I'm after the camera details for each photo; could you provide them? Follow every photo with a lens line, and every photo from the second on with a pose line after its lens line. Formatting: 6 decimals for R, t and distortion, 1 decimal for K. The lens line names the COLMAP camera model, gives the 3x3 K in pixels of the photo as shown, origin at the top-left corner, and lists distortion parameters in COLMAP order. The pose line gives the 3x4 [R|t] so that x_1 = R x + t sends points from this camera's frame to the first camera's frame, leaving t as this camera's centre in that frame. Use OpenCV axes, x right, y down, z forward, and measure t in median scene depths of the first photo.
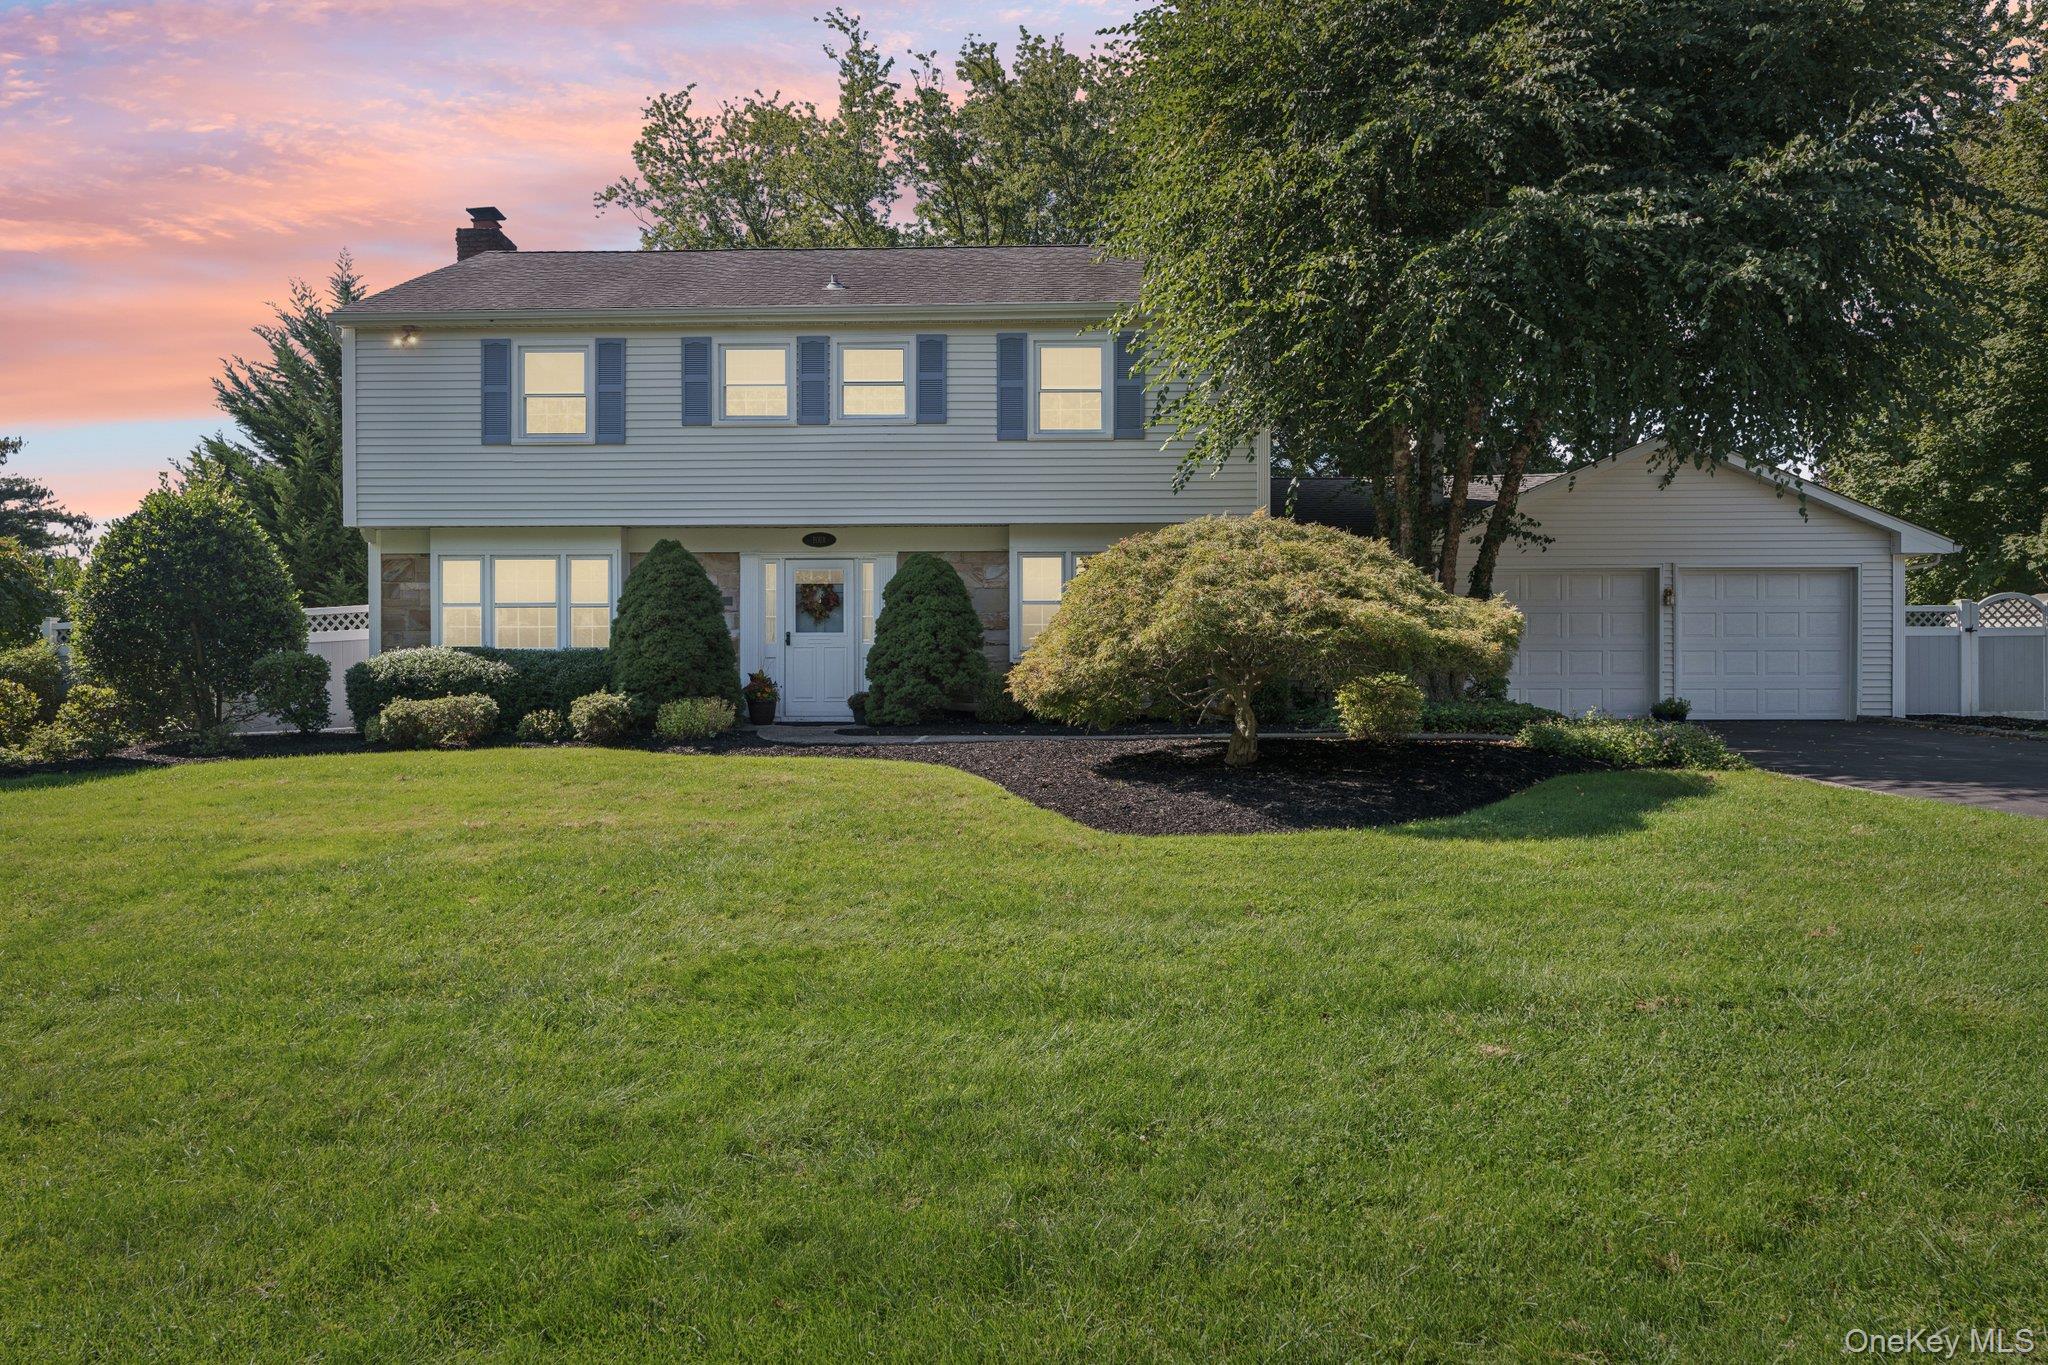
lens RADIAL K [[1360.5, 0, 1022.7], [0, 1360.5, 680.2], [0, 0, 1]] dist [0.000645, 0.000185]
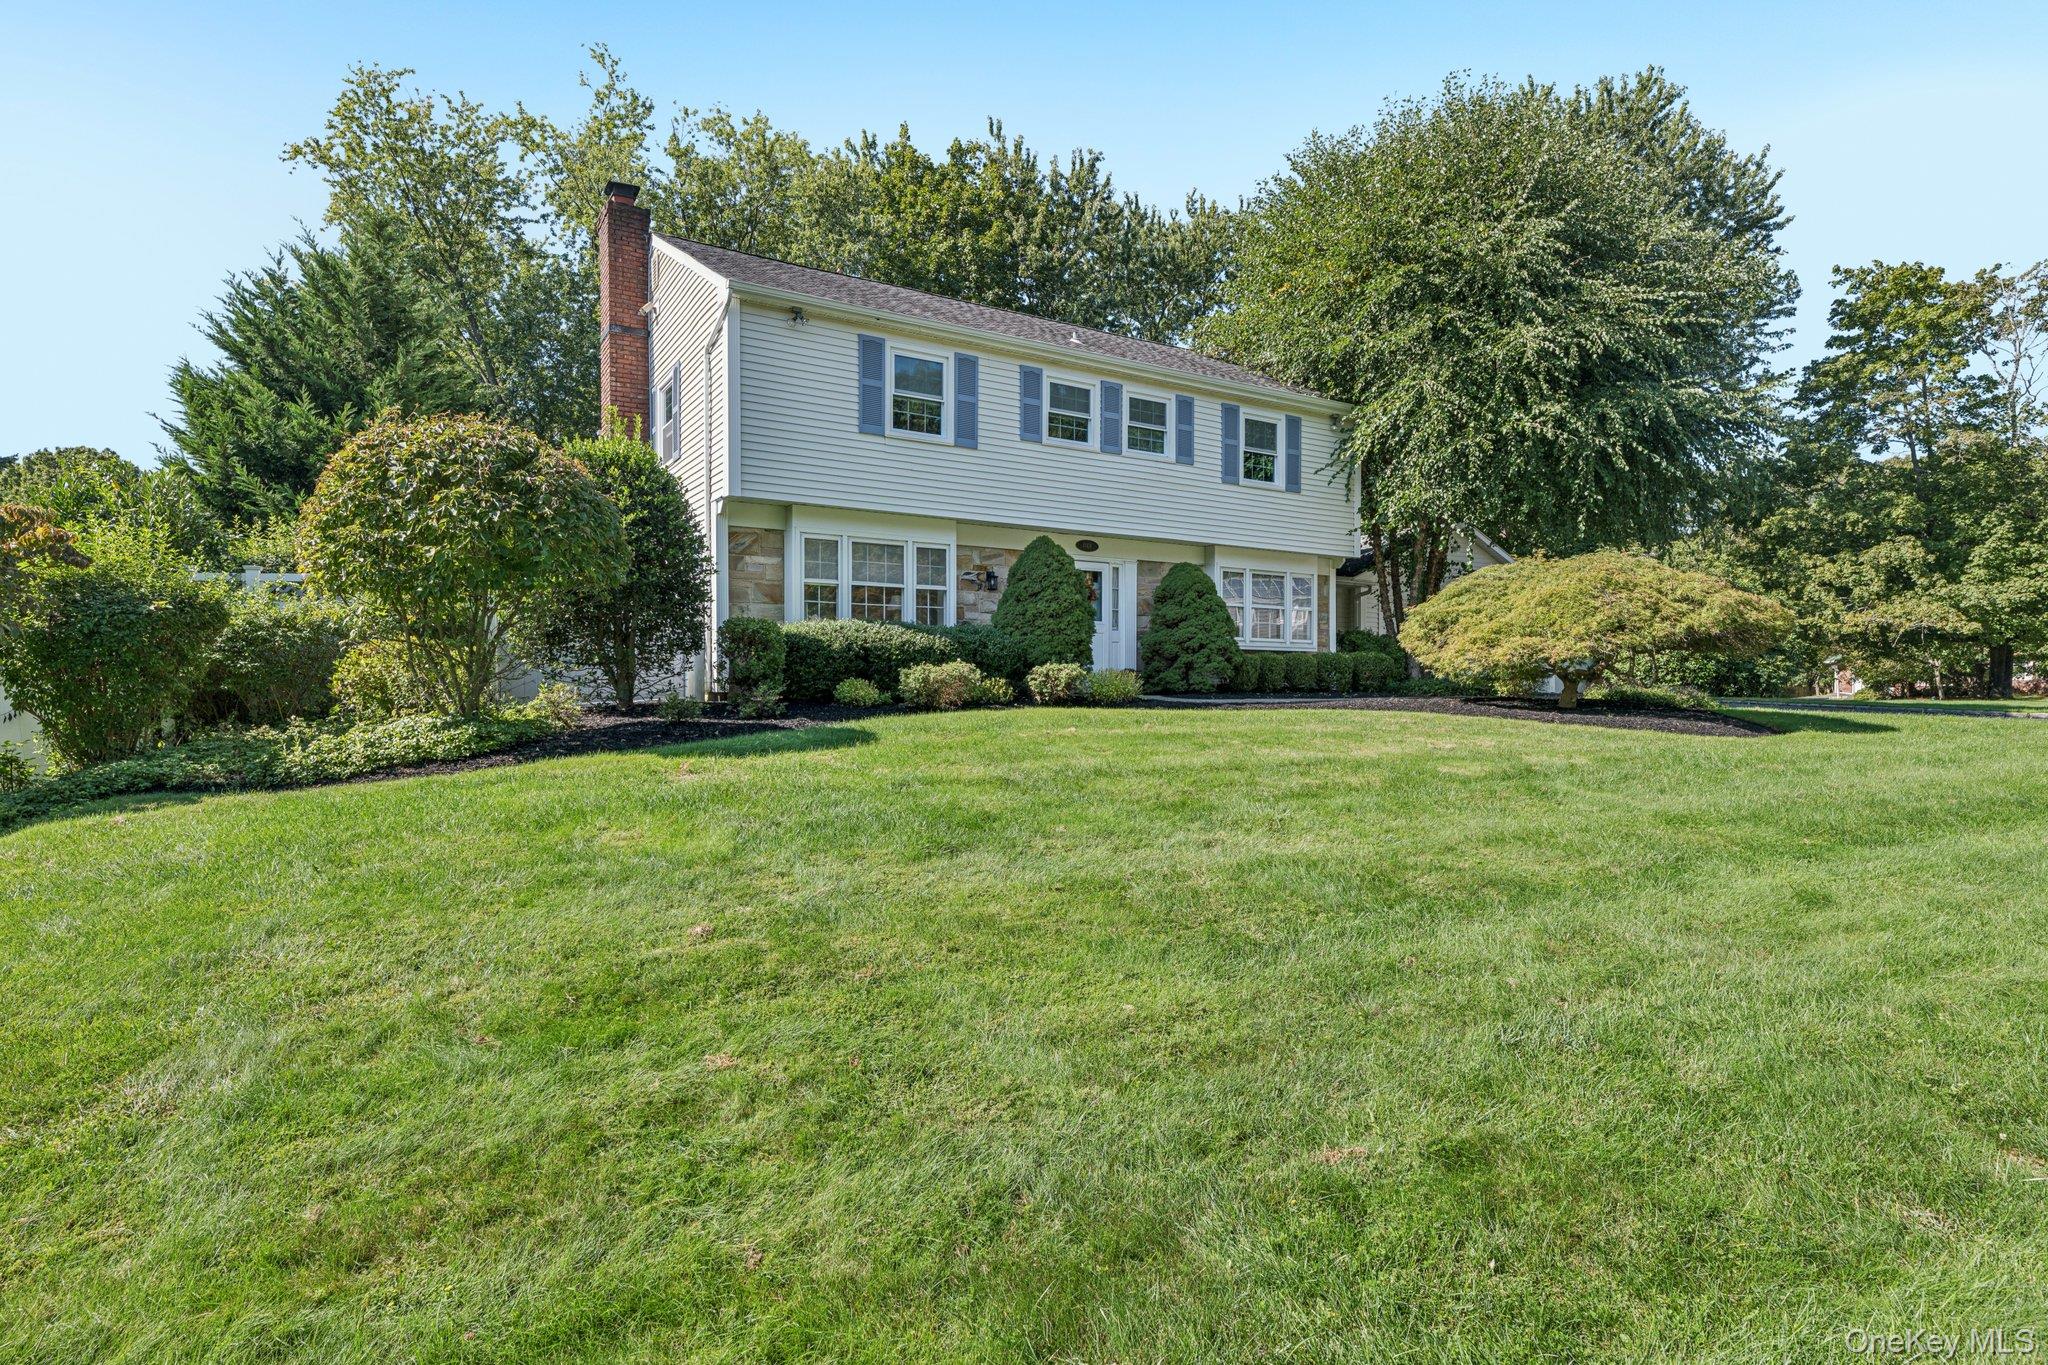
lens RADIAL K [[1113.5, 0, 1030.2], [0, 1113.5, 689.4], [0, 0, 1]] dist [-0.000068, 0.000041]
pose [[0.817642, 0.004251, 0.575711, -0.790874], [-0.002556, 0.999990, -0.003754, 0.032202], [-0.575721, 0.001598, 0.817645, 0.205420]]
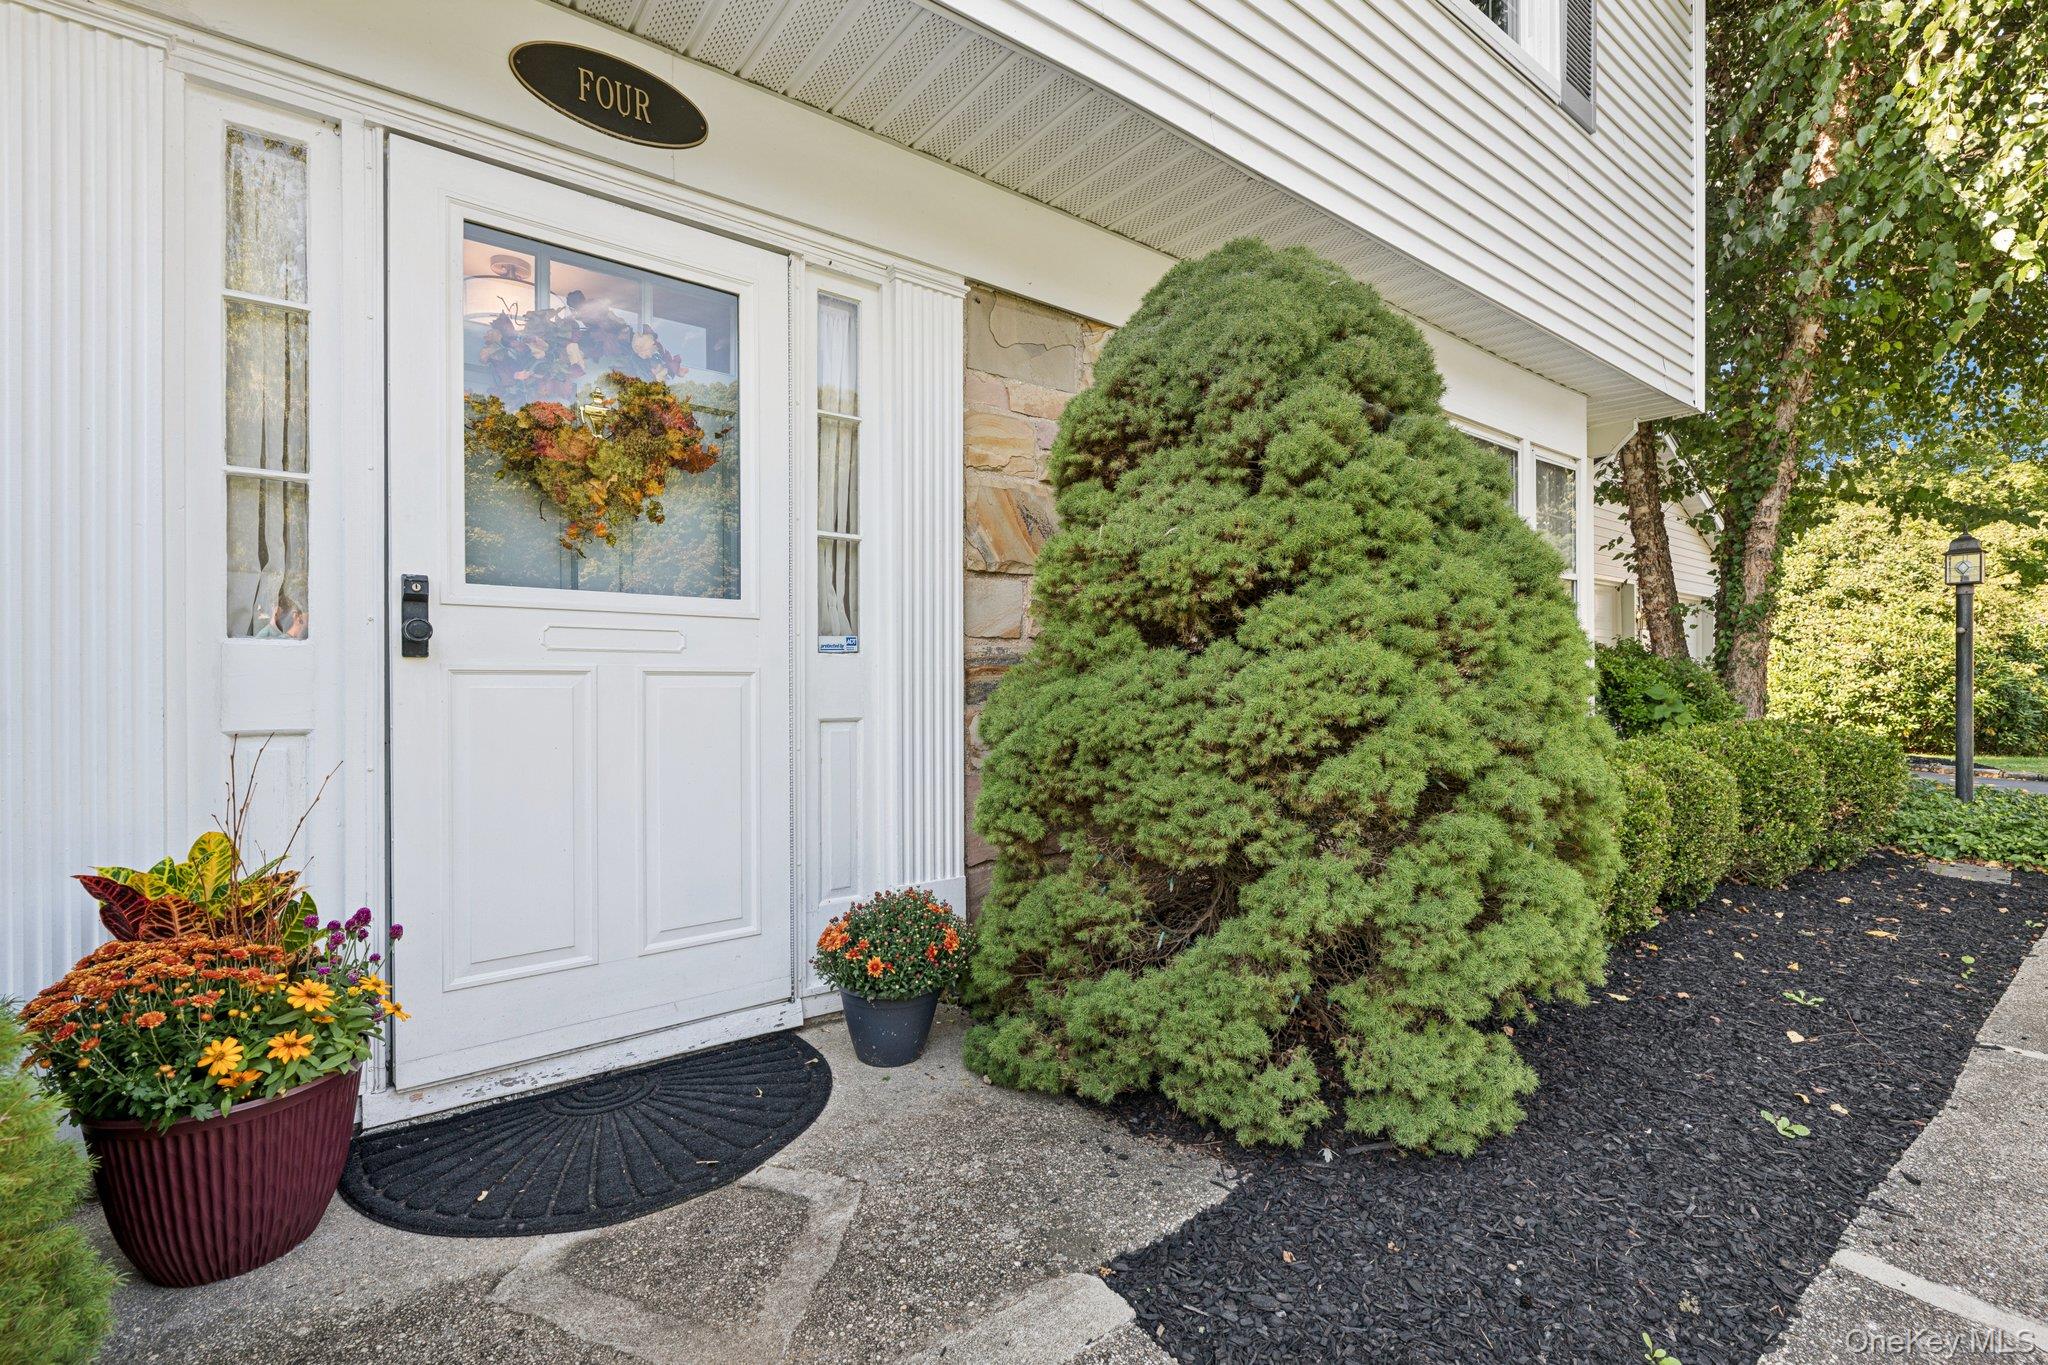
lens RADIAL K [[908.4, 0, 1019.0], [0, 908.4, 686.5], [0, 0, 1]] dist [-0.000671, -0.000031]
pose [[0.769295, 0.000990, 0.638894, -0.190436], [-0.000178, 0.999999, -0.001336, -0.022437], [-0.638894, 0.000914, 0.769294, 0.886753]]
